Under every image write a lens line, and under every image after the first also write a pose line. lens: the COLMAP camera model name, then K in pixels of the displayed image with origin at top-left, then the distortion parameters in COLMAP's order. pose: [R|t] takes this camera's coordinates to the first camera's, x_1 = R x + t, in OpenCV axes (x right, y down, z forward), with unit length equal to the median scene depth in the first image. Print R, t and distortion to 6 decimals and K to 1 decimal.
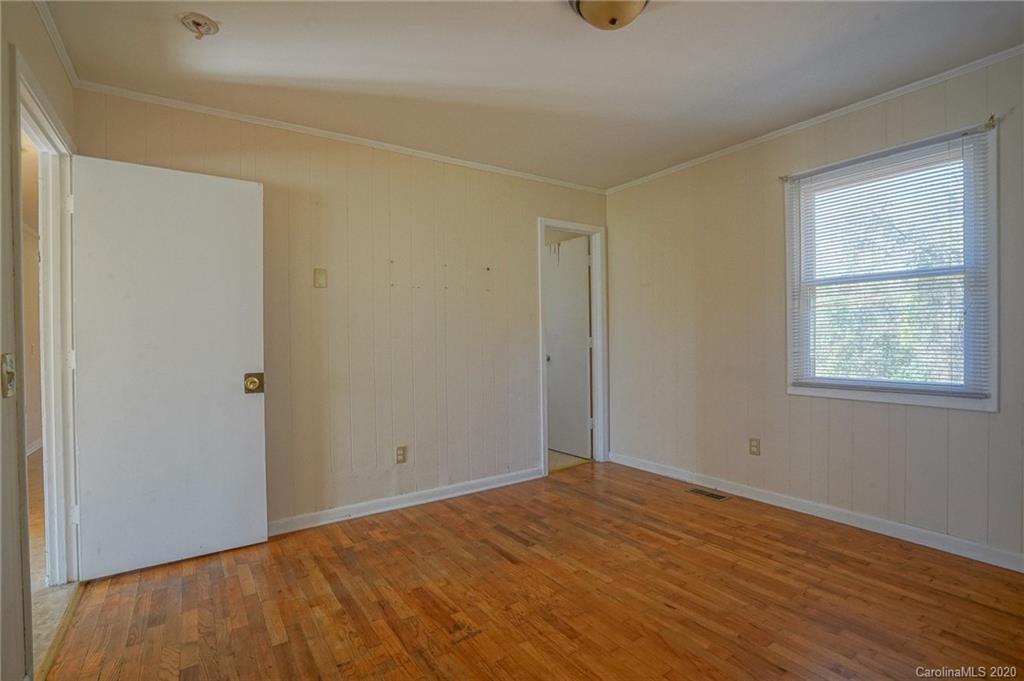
lens RADIAL K [[485.4, 0, 507.3], [0, 485.4, 343.9], [0, 0, 1]] dist [-0.060305, 0.021646]
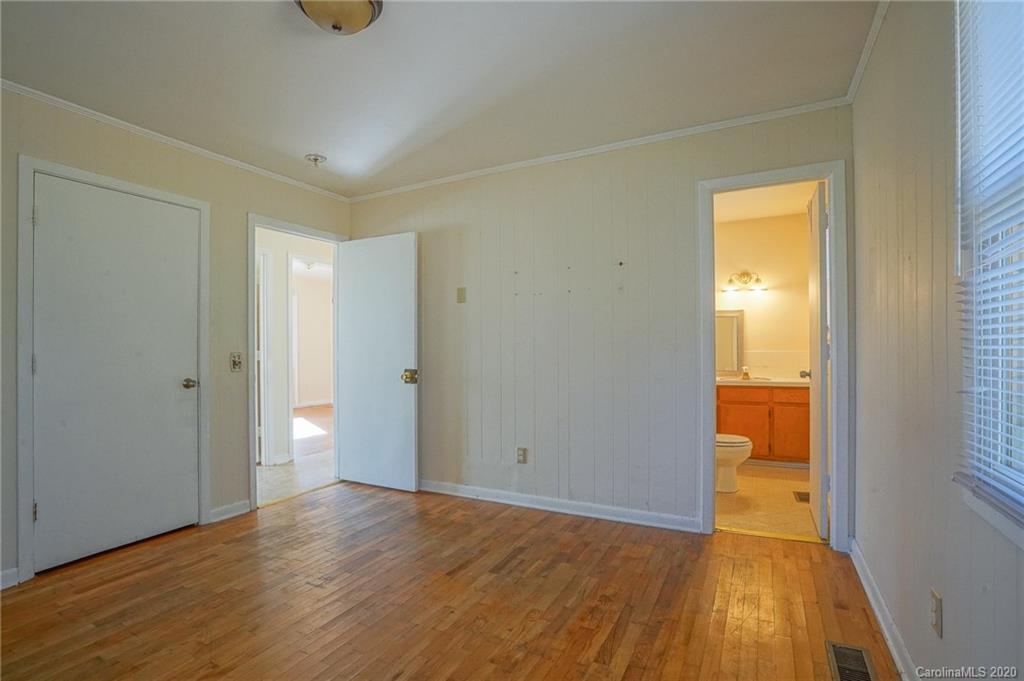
lens RADIAL K [[485.4, 0, 507.3], [0, 485.4, 343.9], [0, 0, 1]] dist [-0.060305, 0.021646]
pose [[0.468205, 0.004456, -0.883609, 0.793686], [-0.010791, 0.999942, -0.000675, -0.013073], [0.883554, 0.009851, 0.468225, 0.545773]]
